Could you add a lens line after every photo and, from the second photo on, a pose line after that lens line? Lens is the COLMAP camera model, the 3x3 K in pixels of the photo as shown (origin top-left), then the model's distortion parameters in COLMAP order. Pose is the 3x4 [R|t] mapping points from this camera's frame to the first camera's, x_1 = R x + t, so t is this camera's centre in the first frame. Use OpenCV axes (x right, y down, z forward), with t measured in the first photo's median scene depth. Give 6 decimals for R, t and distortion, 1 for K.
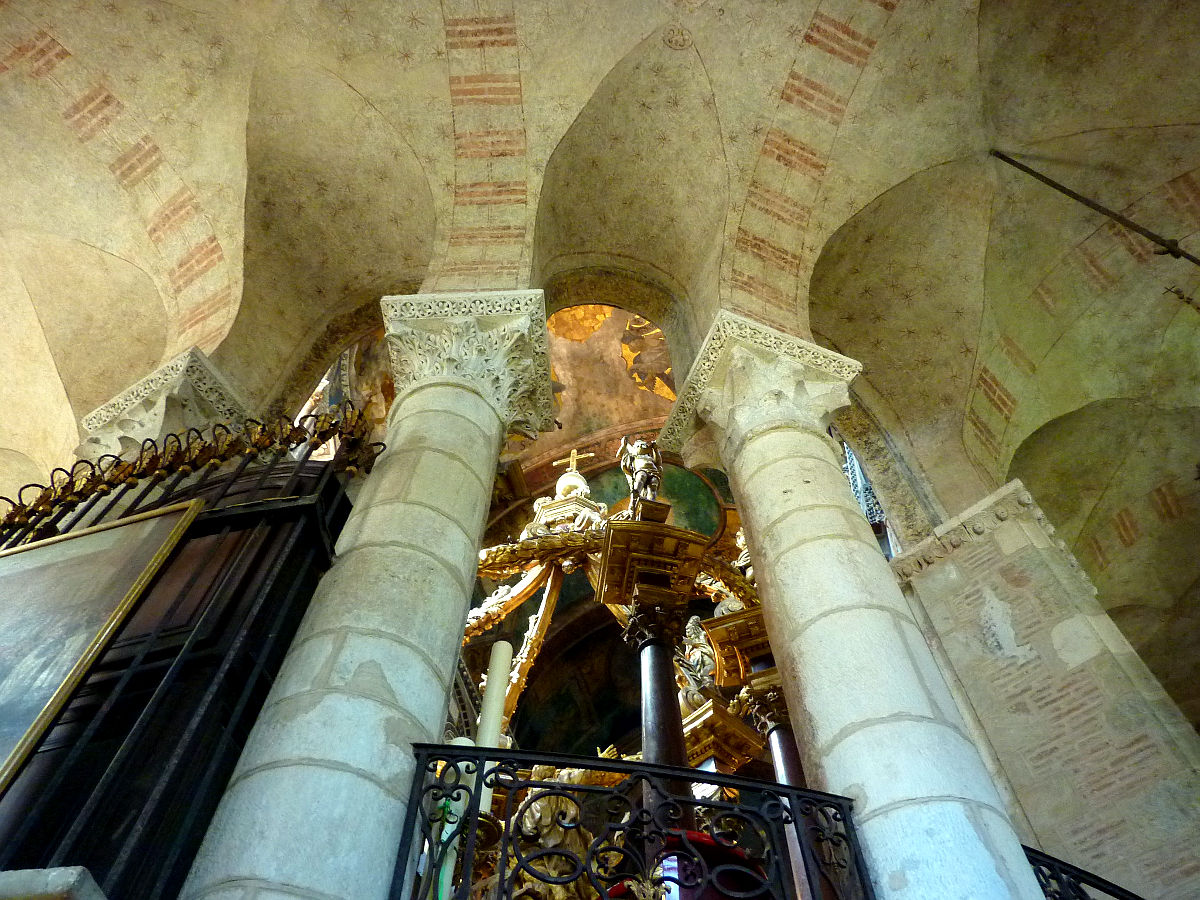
lens RADIAL K [[899.7, 0, 601.6], [0, 899.7, 451.4], [0, 0, 1]] dist [-0.025236, -0.003396]
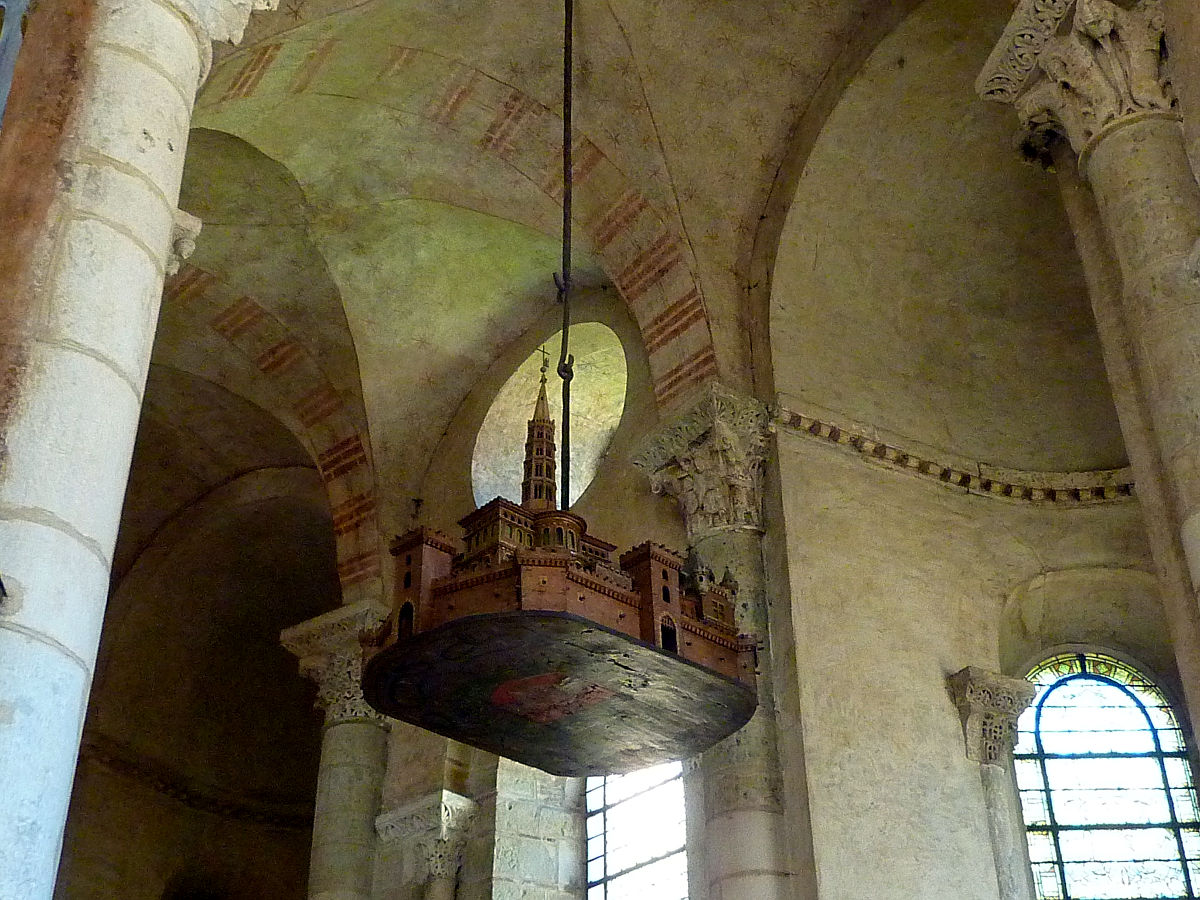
lens RADIAL K [[1591.8, 0, 599.7], [0, 1591.8, 450.8], [0, 0, 1]] dist [-0.002543, 0.000000]
pose [[0.195575, 0.557030, 0.807136, -0.317062], [-0.852793, 0.502997, -0.140496, 0.024016], [-0.484247, -0.660842, 0.573405, -0.003155]]
